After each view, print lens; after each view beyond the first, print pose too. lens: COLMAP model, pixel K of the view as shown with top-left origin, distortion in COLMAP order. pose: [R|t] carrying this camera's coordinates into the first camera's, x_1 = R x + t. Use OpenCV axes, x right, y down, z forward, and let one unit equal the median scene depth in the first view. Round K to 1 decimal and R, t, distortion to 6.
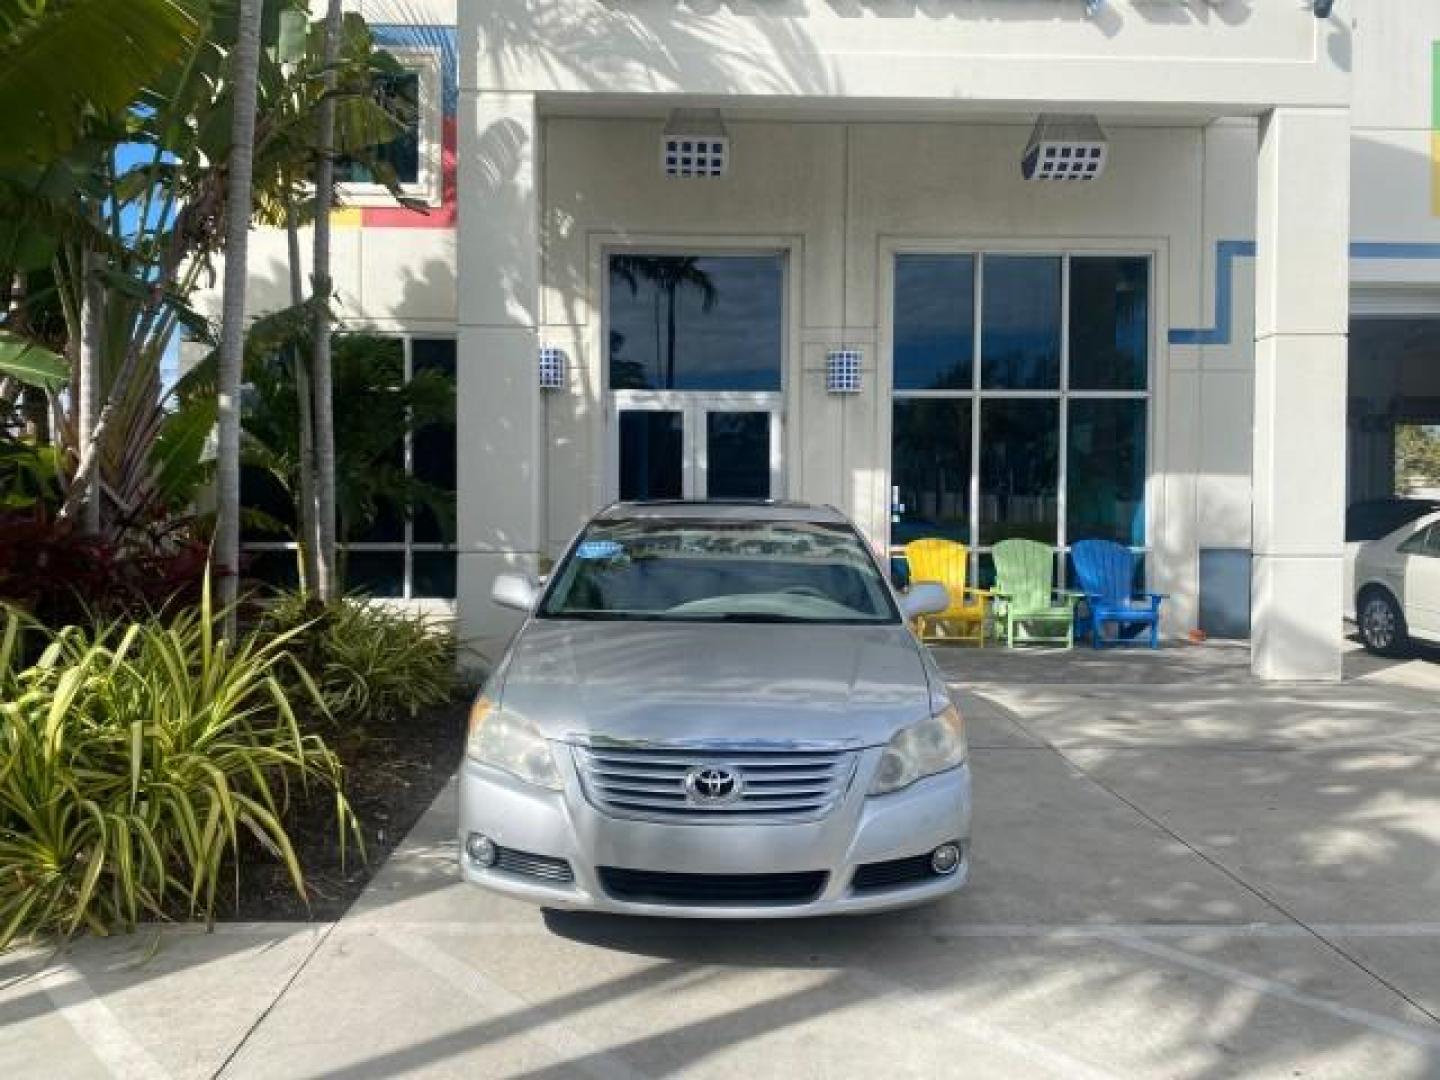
lens RADIAL K [[1162.7, 0, 721.7], [0, 1162.7, 534.1], [0, 0, 1]] dist [0.010761, -0.002396]
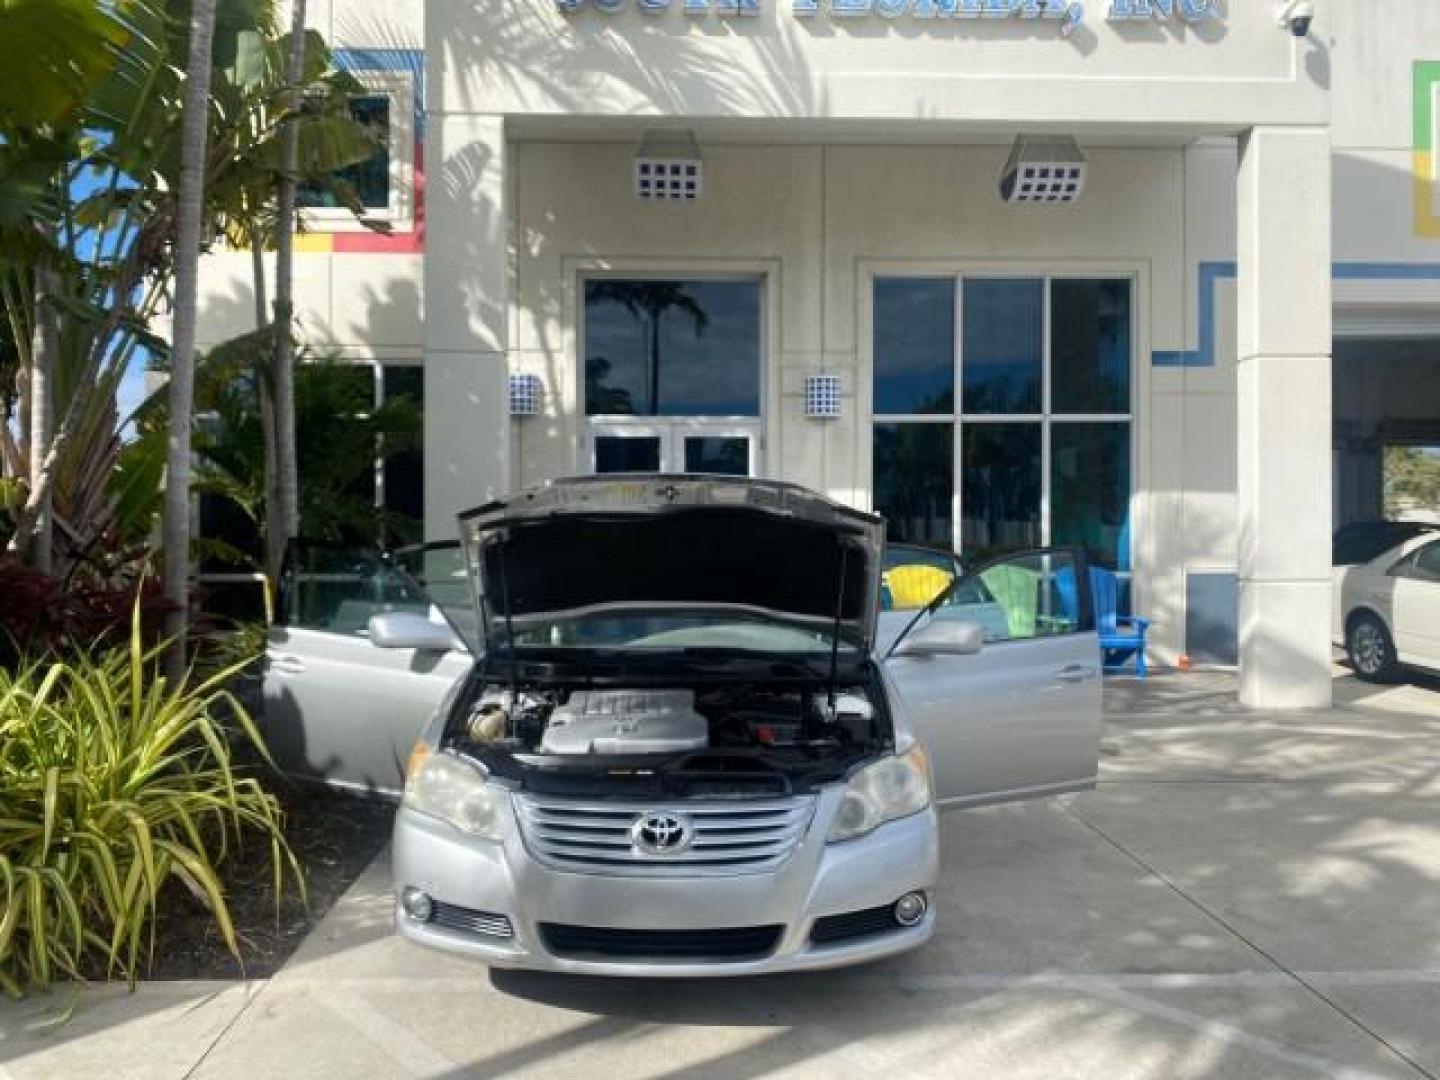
lens RADIAL K [[1162.5, 0, 720.0], [0, 1162.5, 540.0], [0, 0, 1]] dist [0.010790, -0.009434]
pose [[0.999965, -0.006488, 0.005279, 0.014830], [0.006577, 0.999830, -0.017200, -0.001923], [-0.005167, 0.017234, 0.999838, 0.022163]]
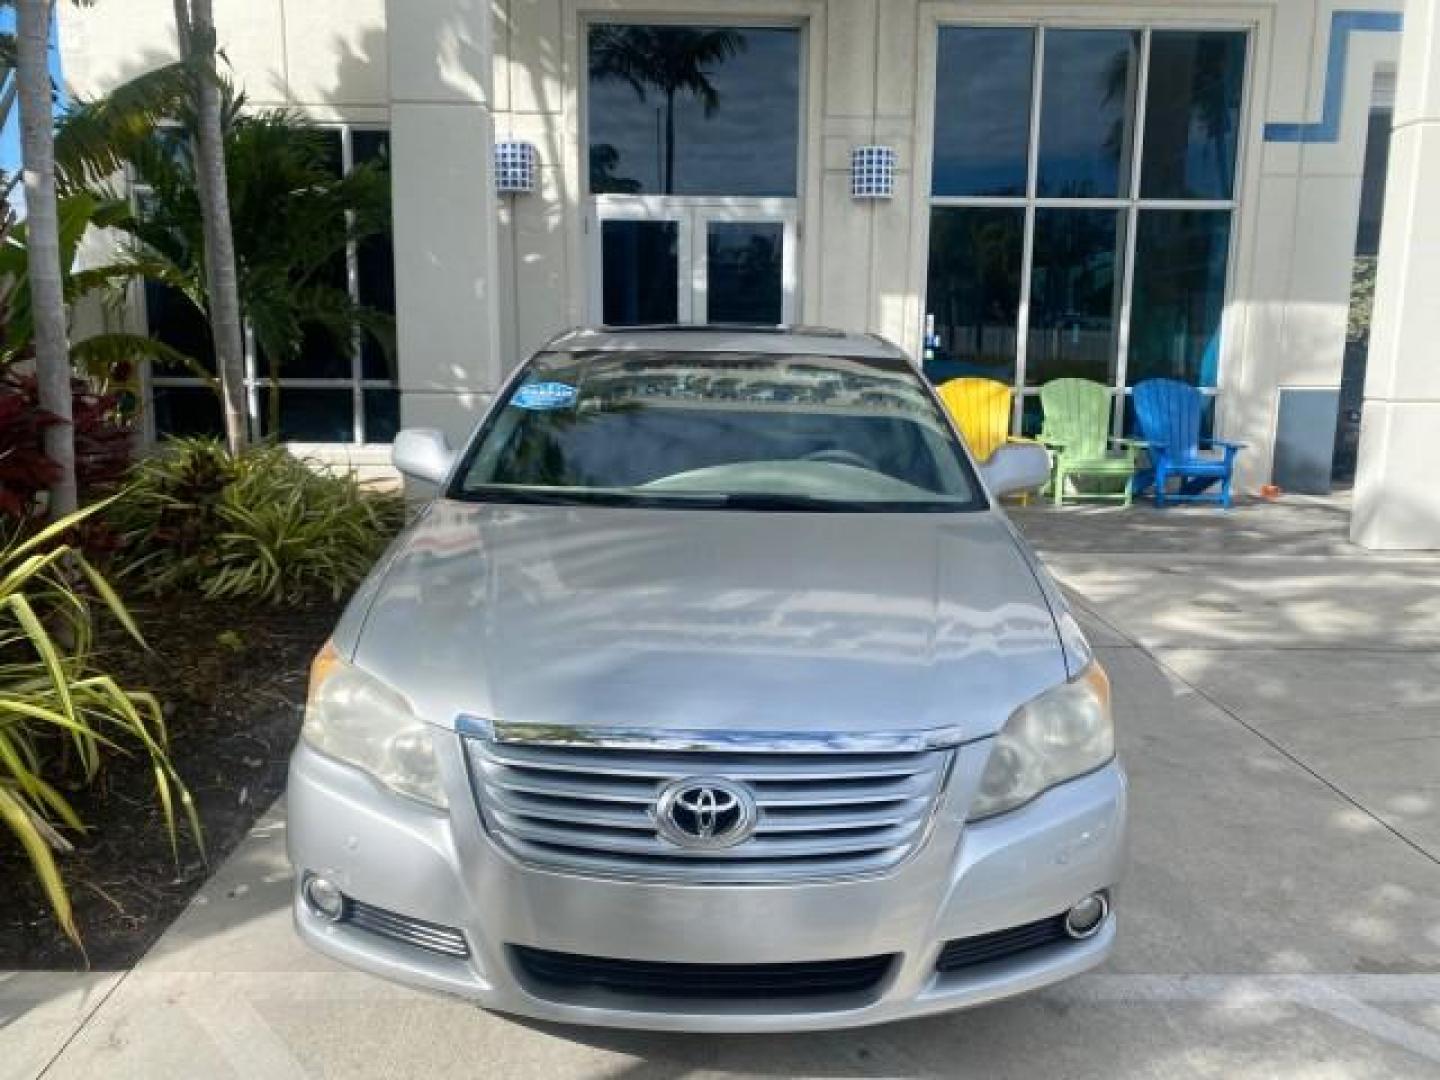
lens RADIAL K [[1162.5, 0, 720.0], [0, 1162.5, 540.0], [0, 0, 1]] dist [0.010790, -0.009434]
pose [[0.999977, 0.005928, -0.003245, 0.000746], [-0.005395, 0.989426, 0.144936, -0.000995], [0.004070, -0.144915, 0.989436, 0.178383]]
